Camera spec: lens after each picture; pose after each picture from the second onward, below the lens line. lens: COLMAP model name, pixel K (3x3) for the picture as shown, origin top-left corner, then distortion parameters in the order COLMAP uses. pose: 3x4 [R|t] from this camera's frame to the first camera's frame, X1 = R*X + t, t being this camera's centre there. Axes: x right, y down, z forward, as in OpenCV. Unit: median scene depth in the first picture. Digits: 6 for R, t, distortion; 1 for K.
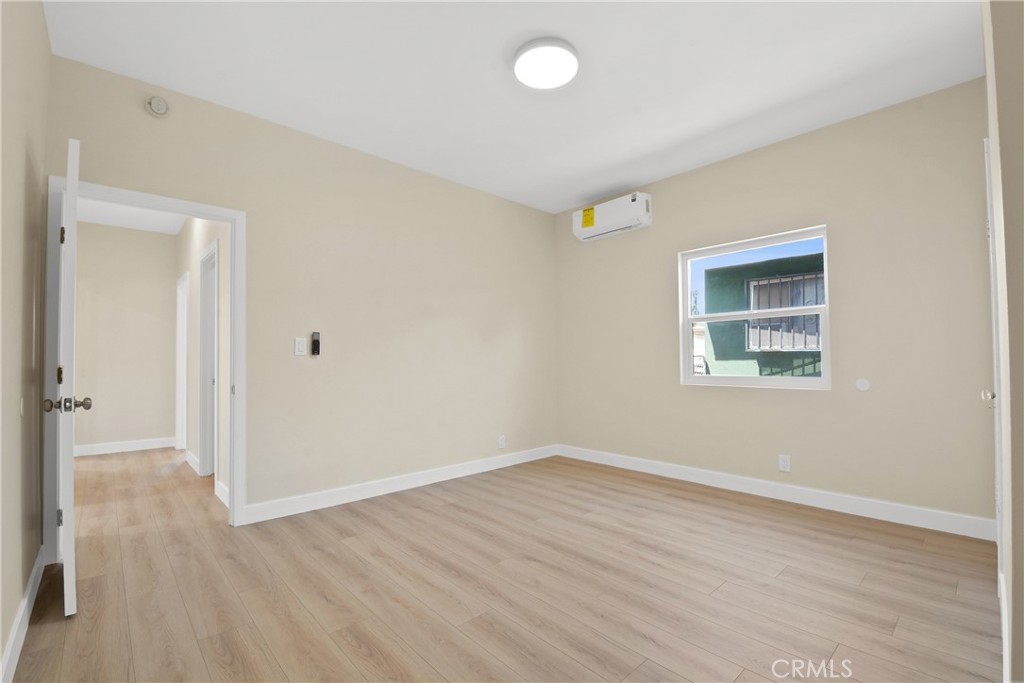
lens RADIAL K [[445.6, 0, 523.8], [0, 445.6, 354.0], [0, 0, 1]] dist [0.023291, -0.027927]
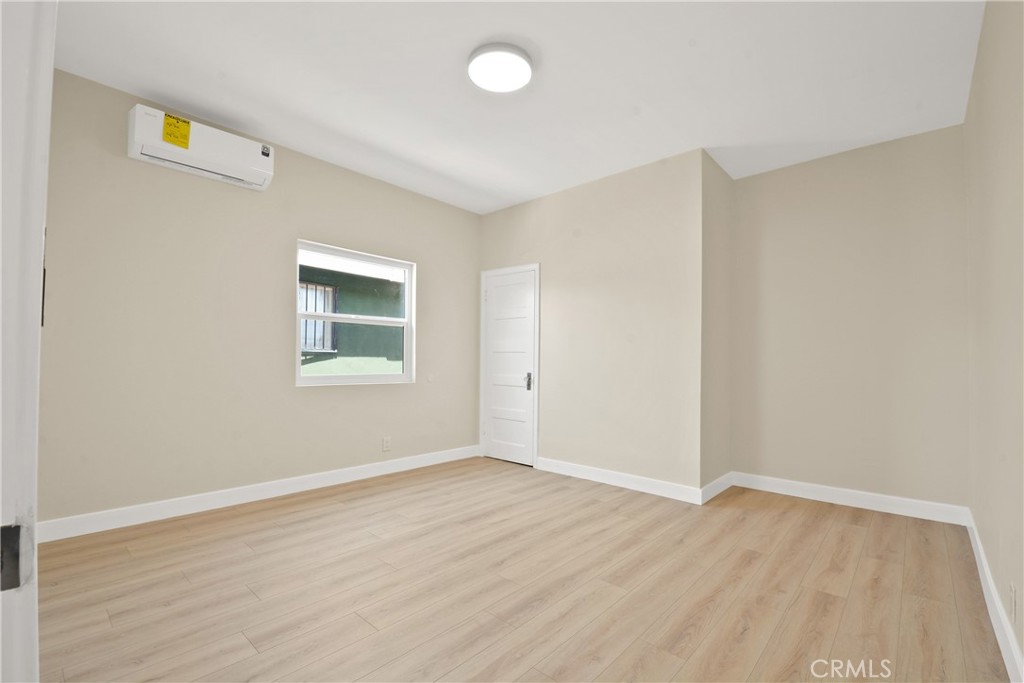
lens RADIAL K [[445.6, 0, 523.8], [0, 445.6, 354.0], [0, 0, 1]] dist [0.023291, -0.027927]
pose [[-0.090132, 0.021174, 0.995705, -0.825083], [-0.027165, 0.999350, -0.023711, 0.016977], [-0.995559, -0.029185, -0.089498, 0.885988]]
